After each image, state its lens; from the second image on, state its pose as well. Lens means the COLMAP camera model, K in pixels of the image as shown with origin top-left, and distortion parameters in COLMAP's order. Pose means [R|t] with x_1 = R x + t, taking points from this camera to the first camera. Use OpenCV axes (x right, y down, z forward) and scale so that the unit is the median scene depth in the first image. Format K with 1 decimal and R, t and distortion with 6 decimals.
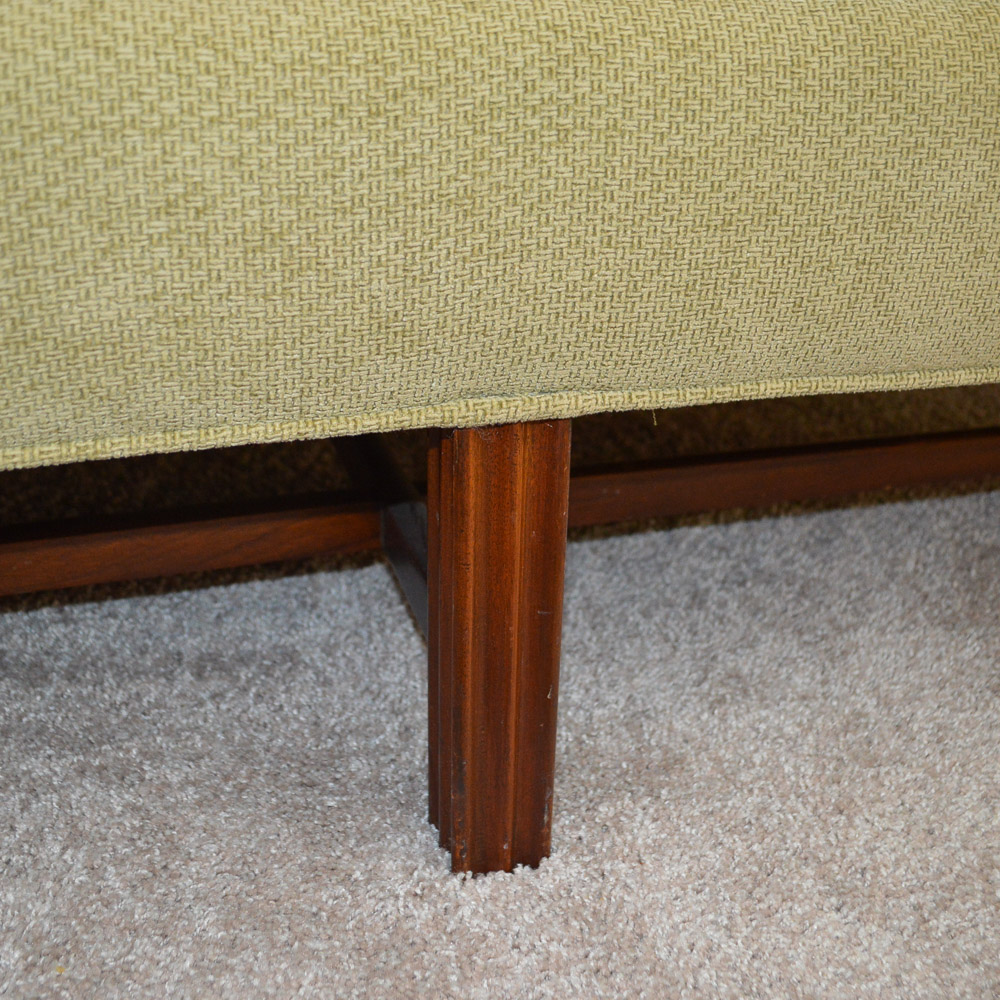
lens RADIAL K [[1230.6, 0, 500.0], [0, 1230.6, 500.0], [0, 0, 1]] dist [-0.091682, 0.023078]
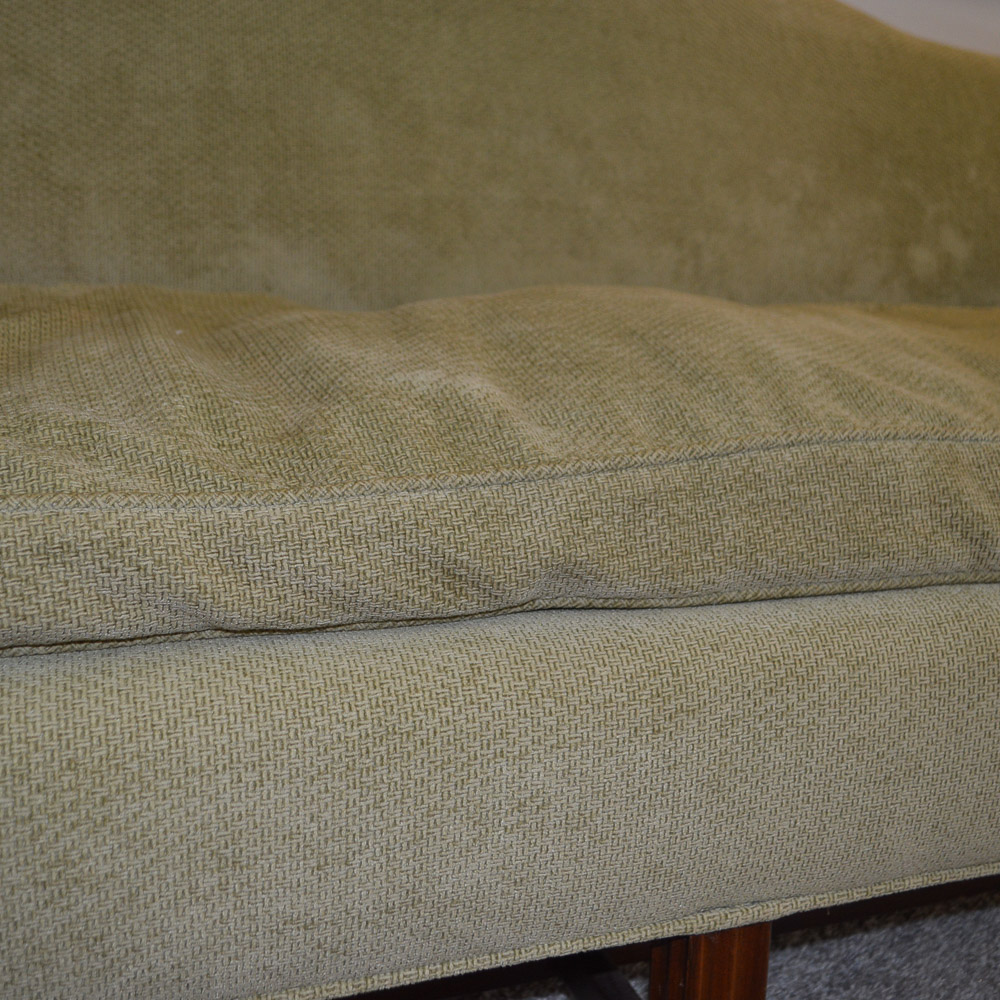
lens RADIAL K [[1230.6, 0, 500.0], [0, 1230.6, 500.0], [0, 0, 1]] dist [-0.091682, 0.023078]
pose [[0.999682, -0.010703, 0.022840, -0.296361], [0.015656, 0.973261, -0.229167, -0.240023], [-0.019777, 0.229451, 0.973119, -0.418673]]
